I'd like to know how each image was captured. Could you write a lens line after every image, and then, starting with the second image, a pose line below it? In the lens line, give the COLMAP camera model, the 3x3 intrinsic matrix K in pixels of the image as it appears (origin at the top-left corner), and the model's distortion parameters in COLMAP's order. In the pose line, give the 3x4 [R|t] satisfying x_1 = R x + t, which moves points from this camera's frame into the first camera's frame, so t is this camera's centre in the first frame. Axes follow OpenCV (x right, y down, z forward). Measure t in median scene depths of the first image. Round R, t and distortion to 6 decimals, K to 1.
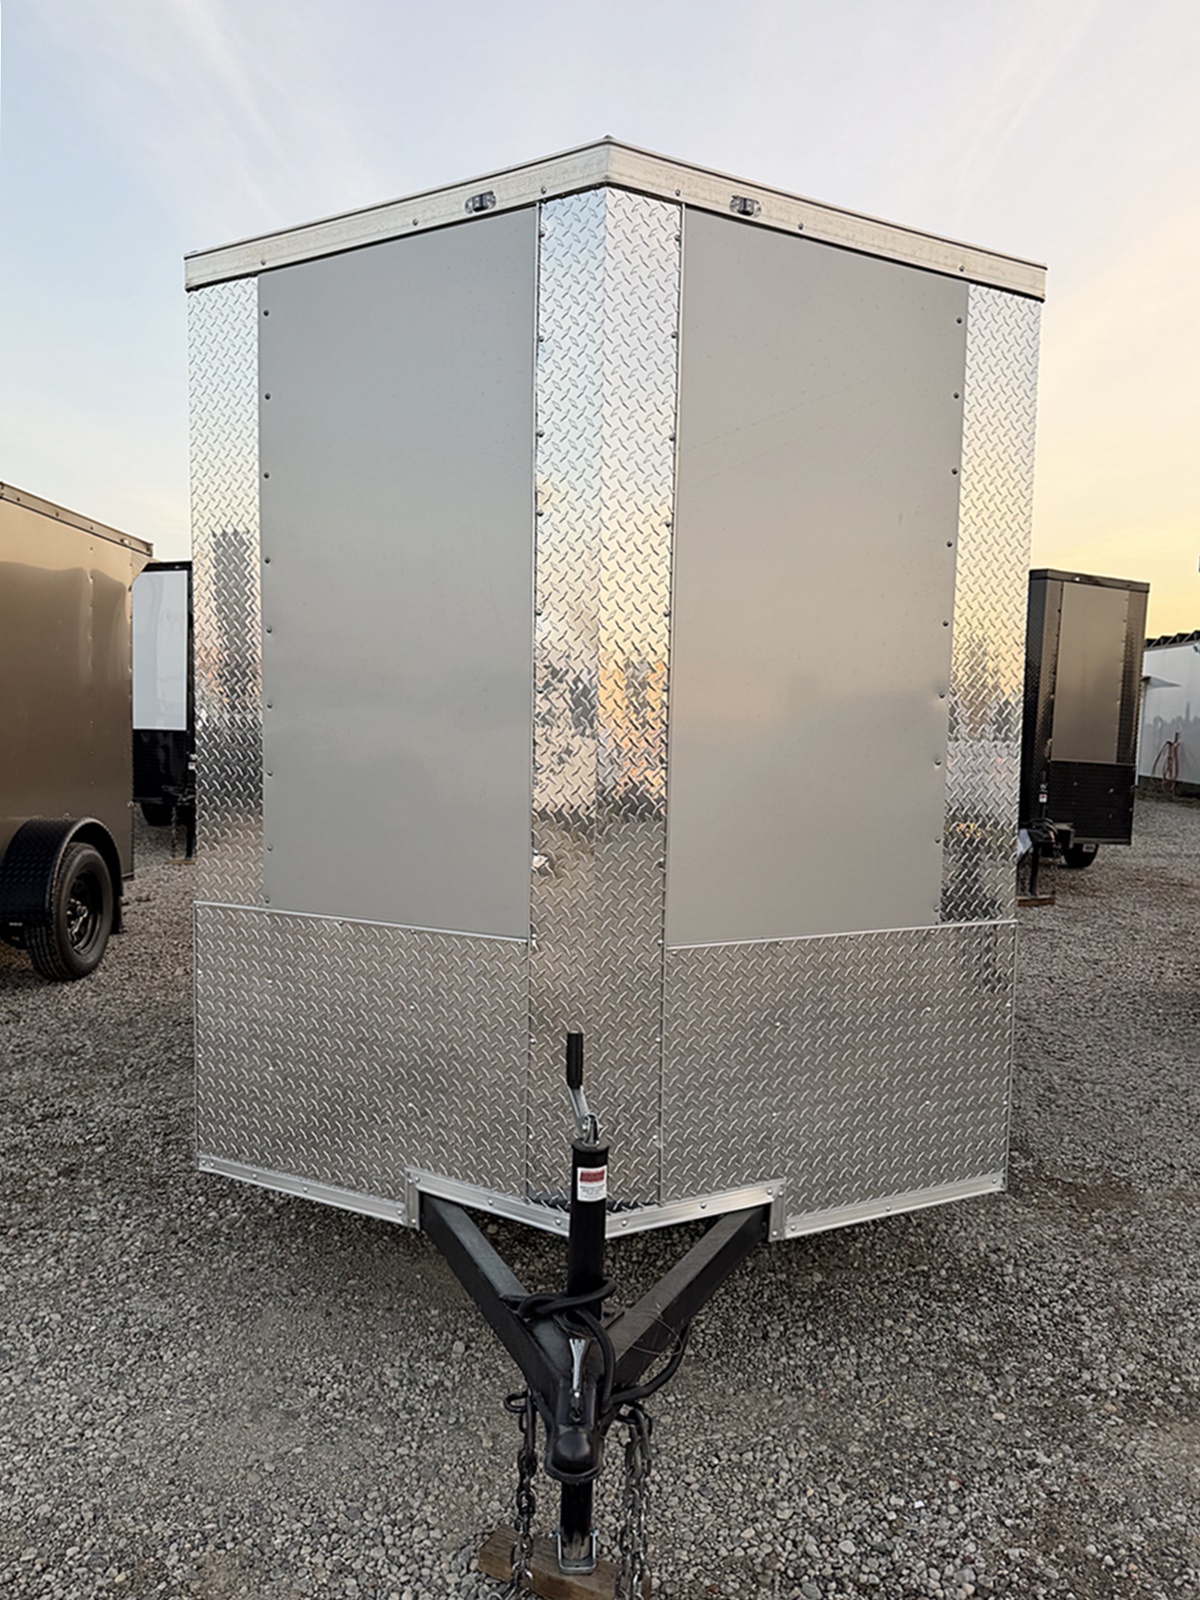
lens RADIAL K [[1128.0, 0, 598.9], [0, 1128.0, 795.5], [0, 0, 1]] dist [0.032851, -0.035152]
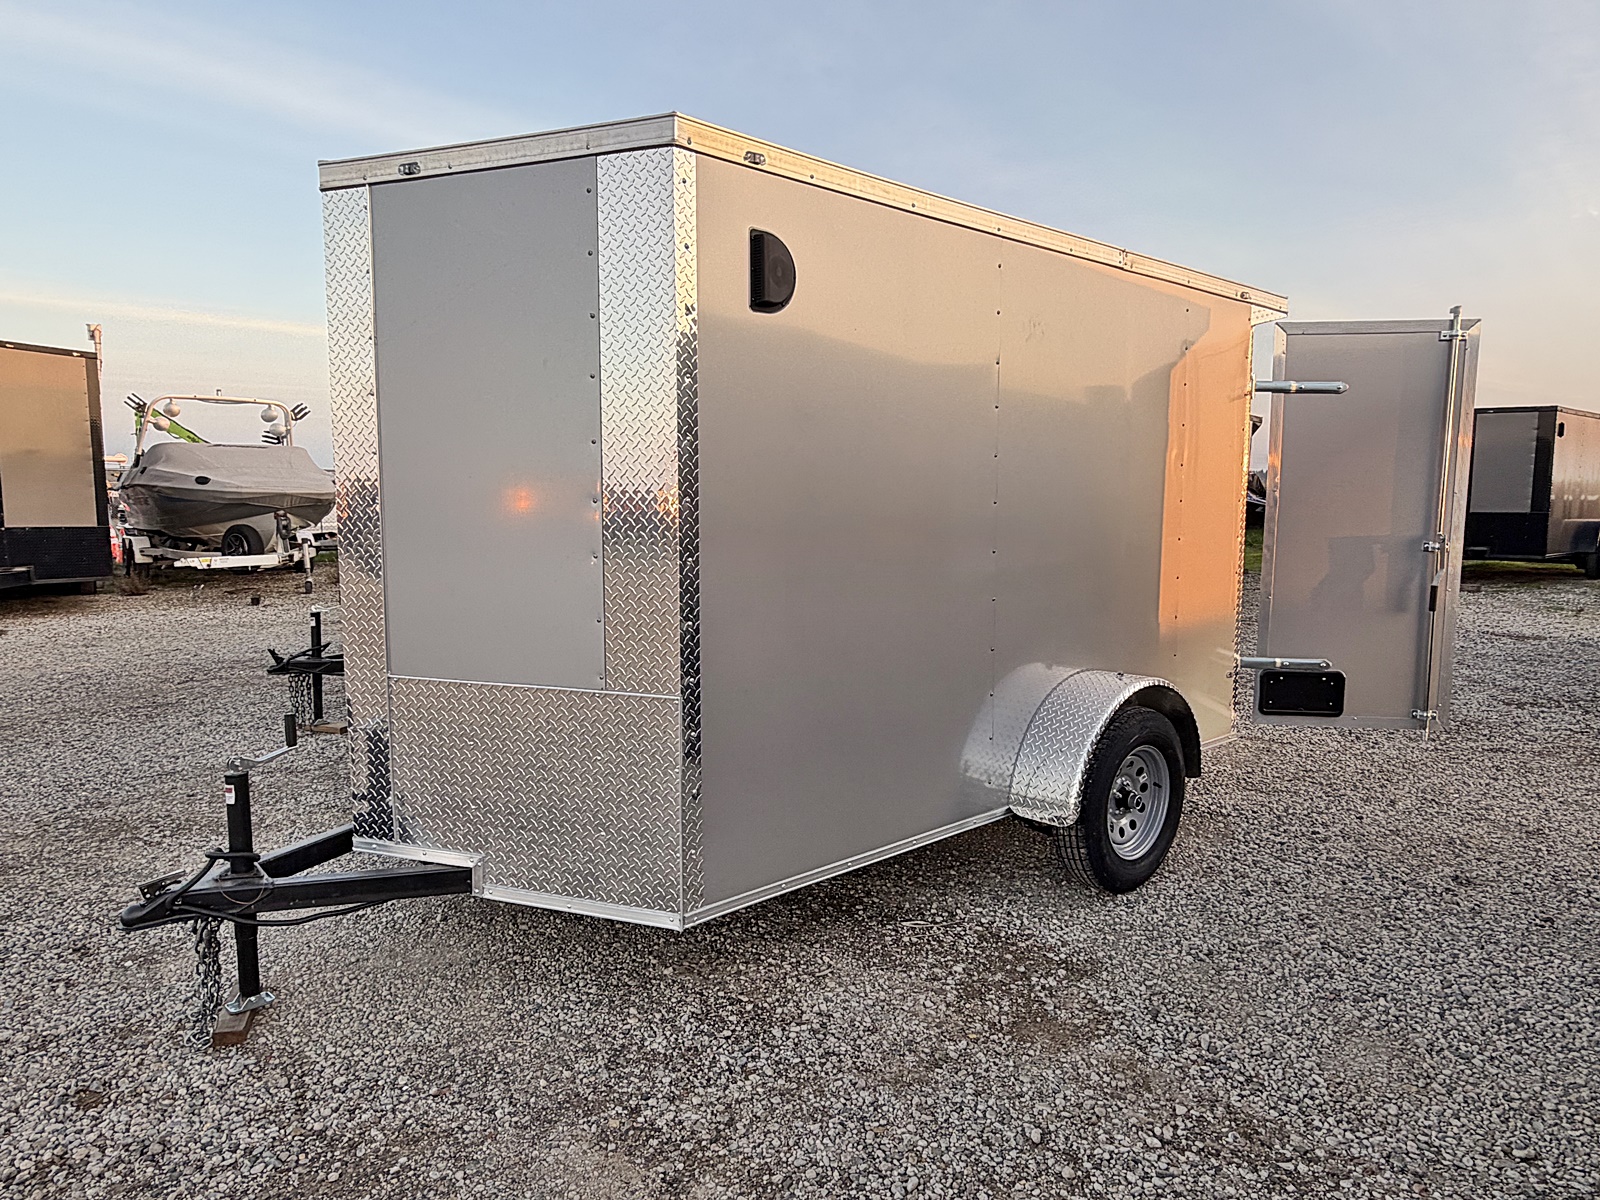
lens RADIAL K [[984.1, 0, 787.0], [0, 984.1, 605.4], [0, 0, 1]] dist [0.001517, -0.000696]
pose [[0.683151, 0.053903, -0.728285, 1.261311], [-0.032801, 0.998531, 0.043136, -0.030677], [0.729540, -0.005580, 0.683915, 0.441853]]
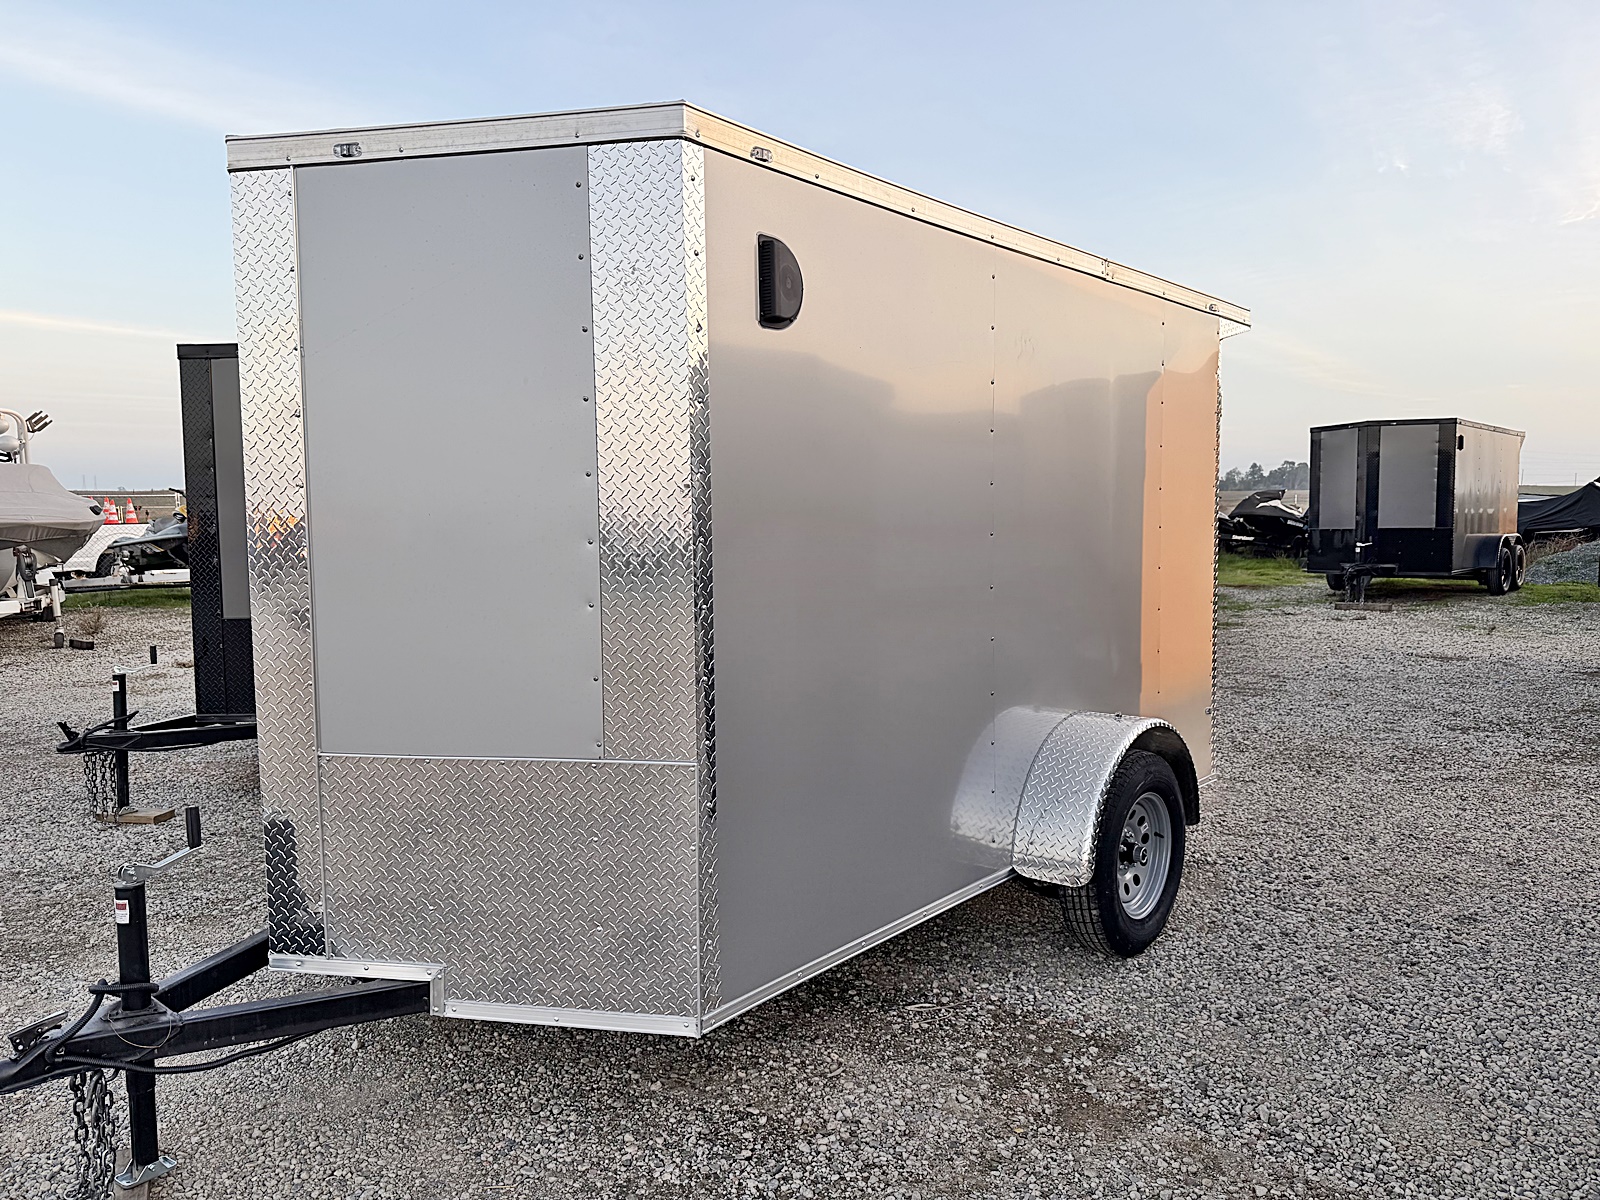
lens RADIAL K [[1128.0, 0, 776.1], [0, 1128.0, 605.4], [0, 0, 1]] dist [0.032851, -0.035152]
pose [[0.785641, 0.014821, -0.618505, 1.125953], [-0.011159, 0.999890, 0.009785, -0.043411], [0.618582, -0.000785, 0.785720, 0.294736]]
